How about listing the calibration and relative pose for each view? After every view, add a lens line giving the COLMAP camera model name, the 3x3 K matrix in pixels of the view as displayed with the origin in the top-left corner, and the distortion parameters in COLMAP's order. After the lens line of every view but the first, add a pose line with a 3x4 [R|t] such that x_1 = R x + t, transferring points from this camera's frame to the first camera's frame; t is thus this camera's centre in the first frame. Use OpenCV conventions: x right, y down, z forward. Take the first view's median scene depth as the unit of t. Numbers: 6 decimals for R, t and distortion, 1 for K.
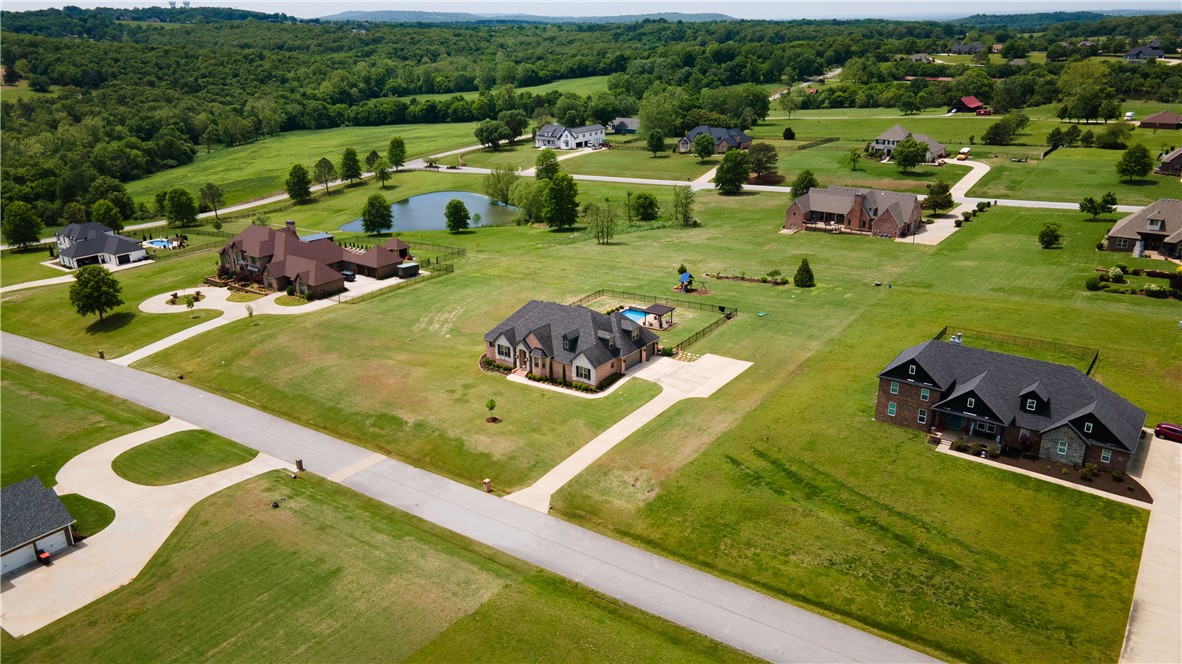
lens RADIAL K [[862.8, 0, 588.5], [0, 862.8, 327.9], [0, 0, 1]] dist [0.024044, 0.026471]
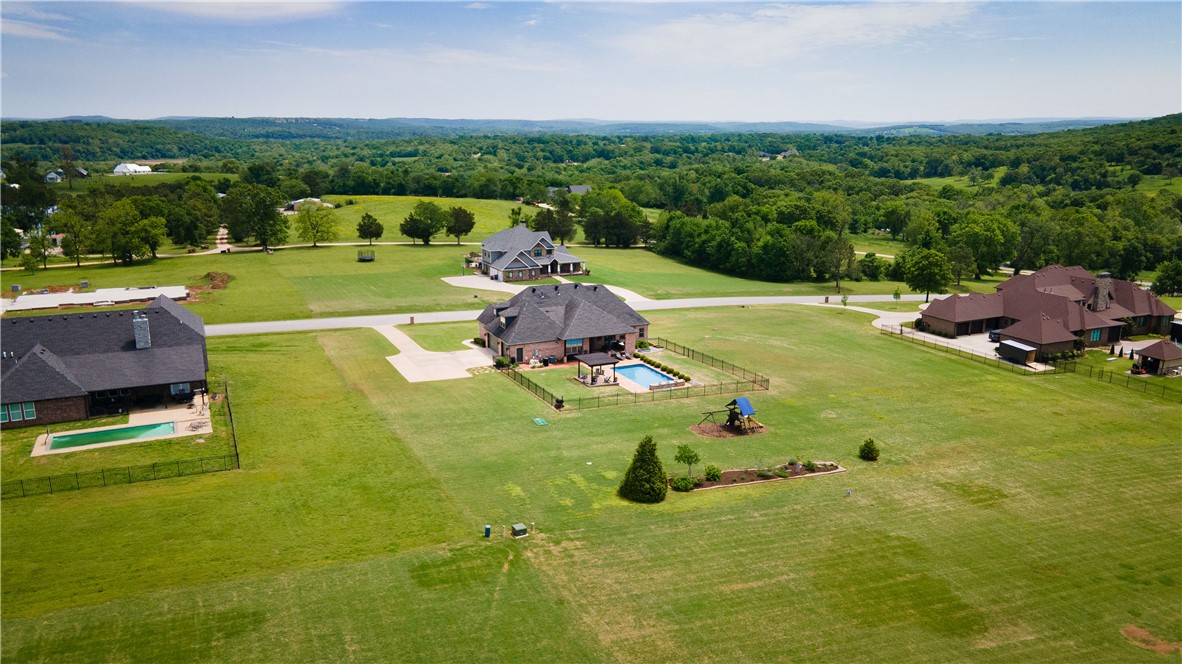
lens RADIAL K [[862.8, 0, 592.0], [0, 862.8, 325.6], [0, 0, 1]] dist [0.024044, 0.026471]
pose [[-0.473102, 0.206133, -0.856553, 0.709022], [-0.298487, 0.877239, 0.375975, -0.322248], [0.828903, 0.433545, -0.353496, 1.255574]]
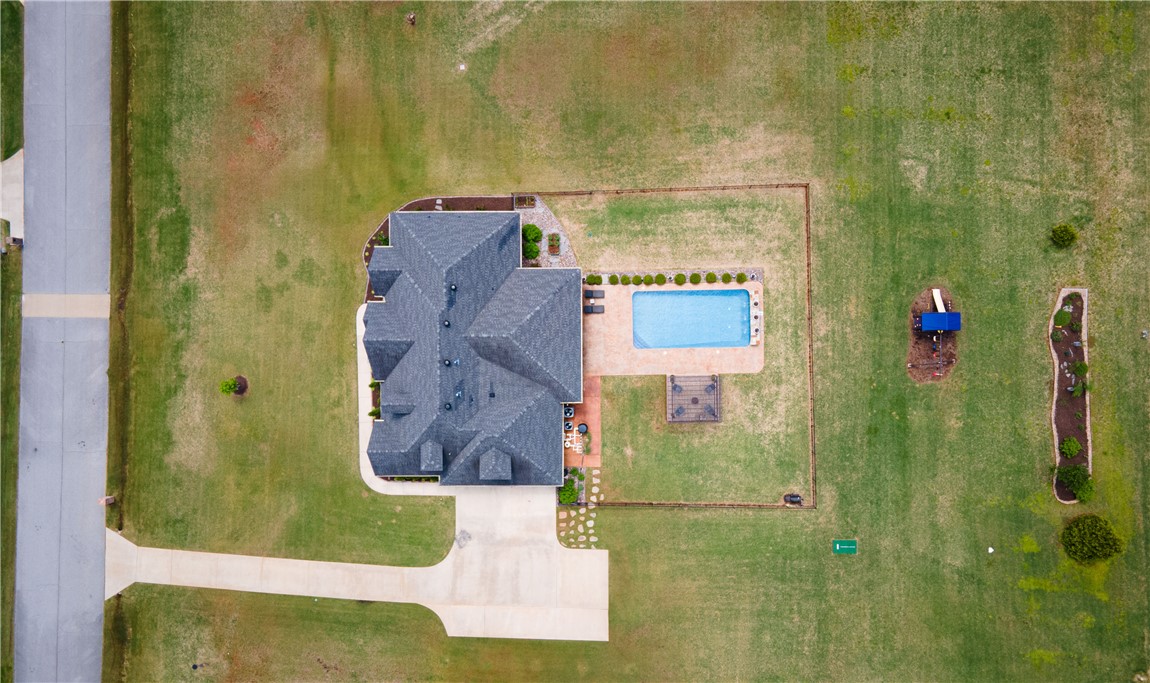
lens RADIAL K [[875.6, 0, 603.4], [0, 875.6, 344.7], [0, 0, 1]] dist [0.020792, 0.030597]
pose [[0.591806, 0.806078, 0.001764, 0.023565], [-0.249629, 0.181191, 0.951239, -0.504798], [0.766453, -0.563389, 0.308451, 0.828647]]
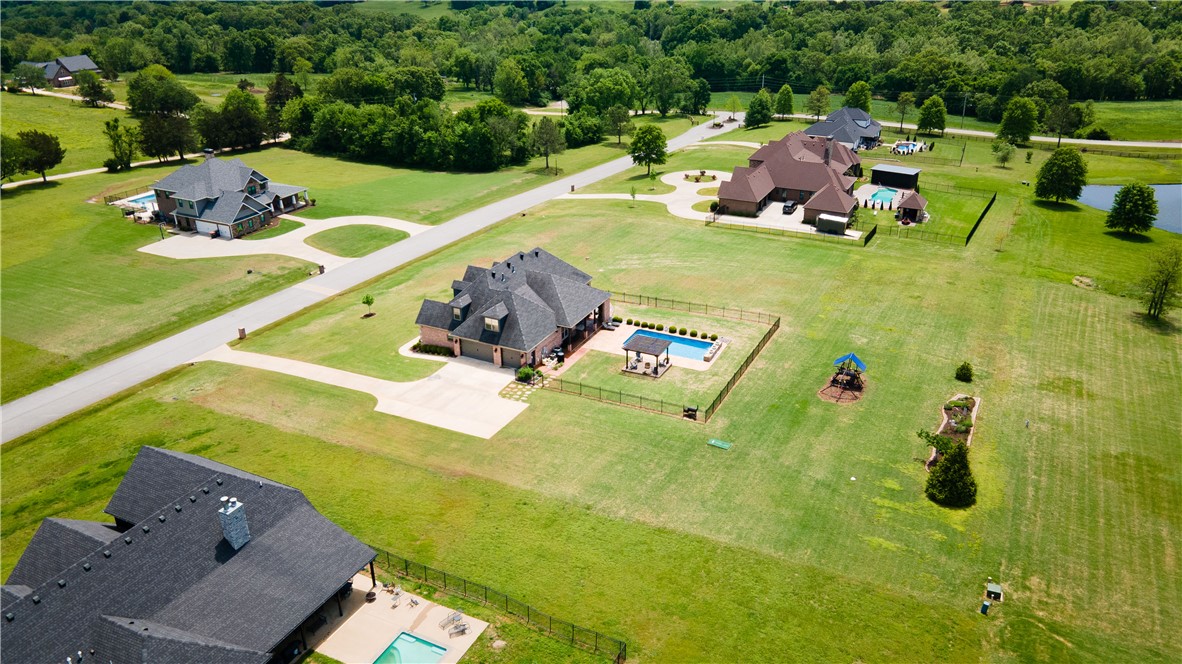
lens RADIAL K [[862.8, 0, 591.0], [0, 862.8, 329.3], [0, 0, 1]] dist [0.024044, 0.026471]
pose [[0.159674, 0.423357, -0.891781, 0.668991], [-0.322757, 0.876112, 0.358128, -0.258256], [0.932916, 0.230645, 0.276533, 0.781342]]
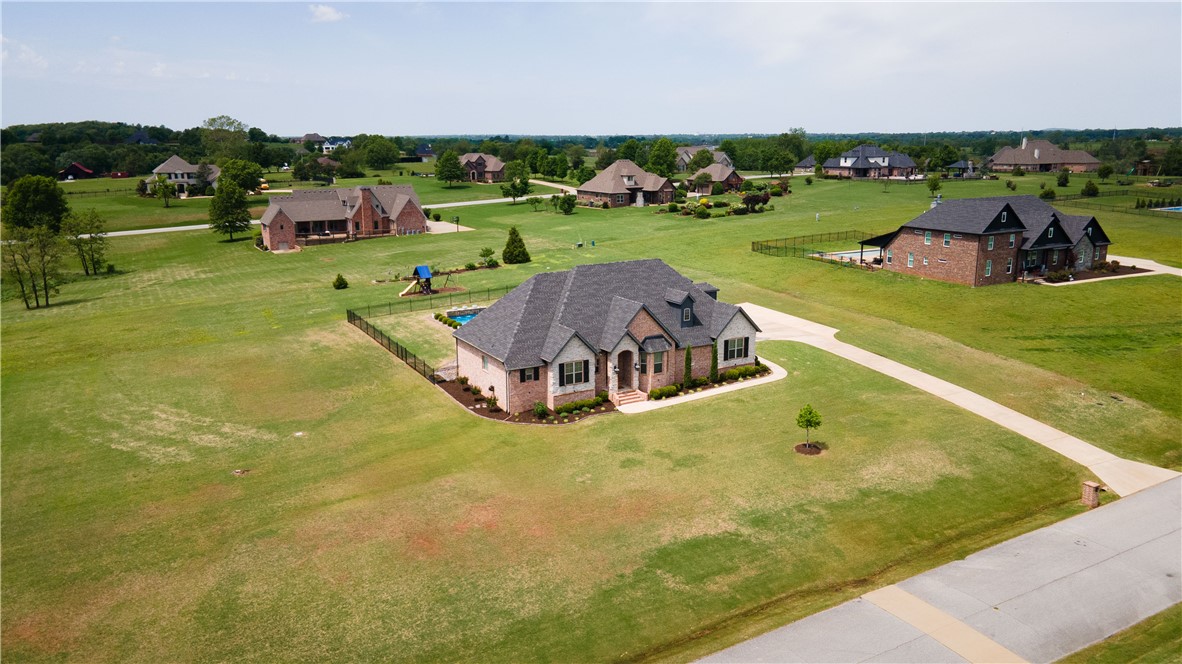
lens RADIAL K [[862.8, 0, 589.3], [0, 862.8, 332.3], [0, 0, 1]] dist [0.024044, 0.026471]
pose [[0.417294, -0.192517, 0.888146, -0.476924], [0.305647, 0.950102, 0.062339, -0.020866], [-0.855830, 0.245446, 0.455314, 0.700573]]
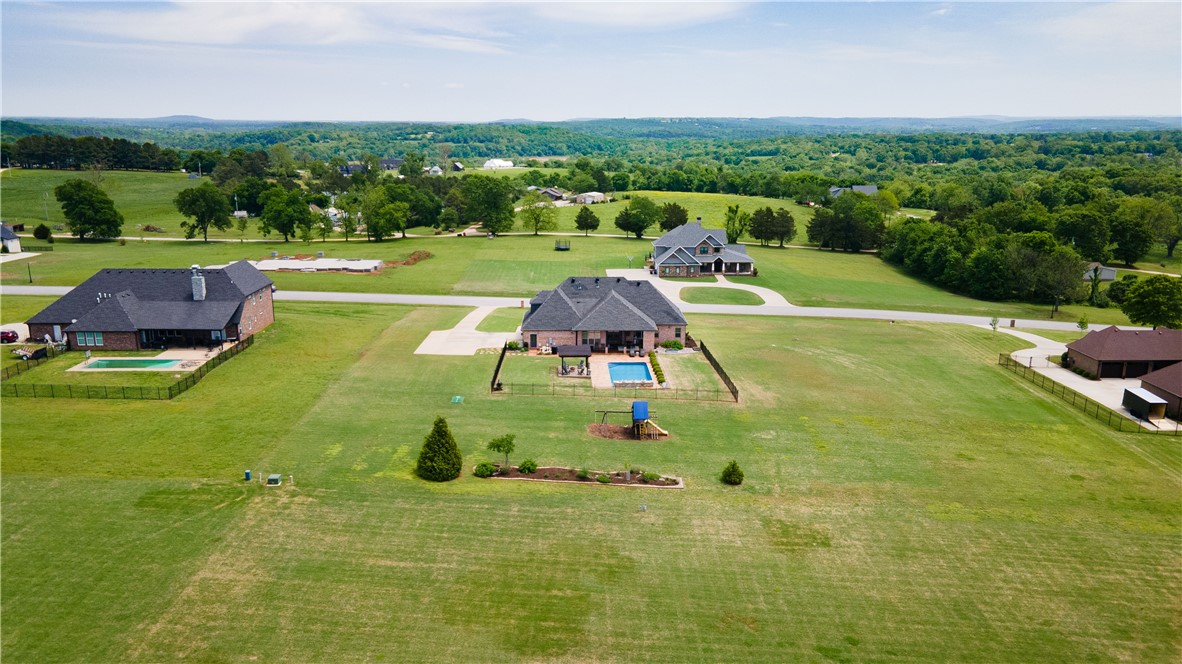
lens RADIAL K [[862.8, 0, 591.2], [0, 862.8, 329.9], [0, 0, 1]] dist [0.024044, 0.026471]
pose [[-0.795706, 0.148703, -0.587145, 0.505190], [-0.199942, 0.850562, 0.486381, -0.401216], [0.571730, 0.504412, -0.647066, 1.491337]]
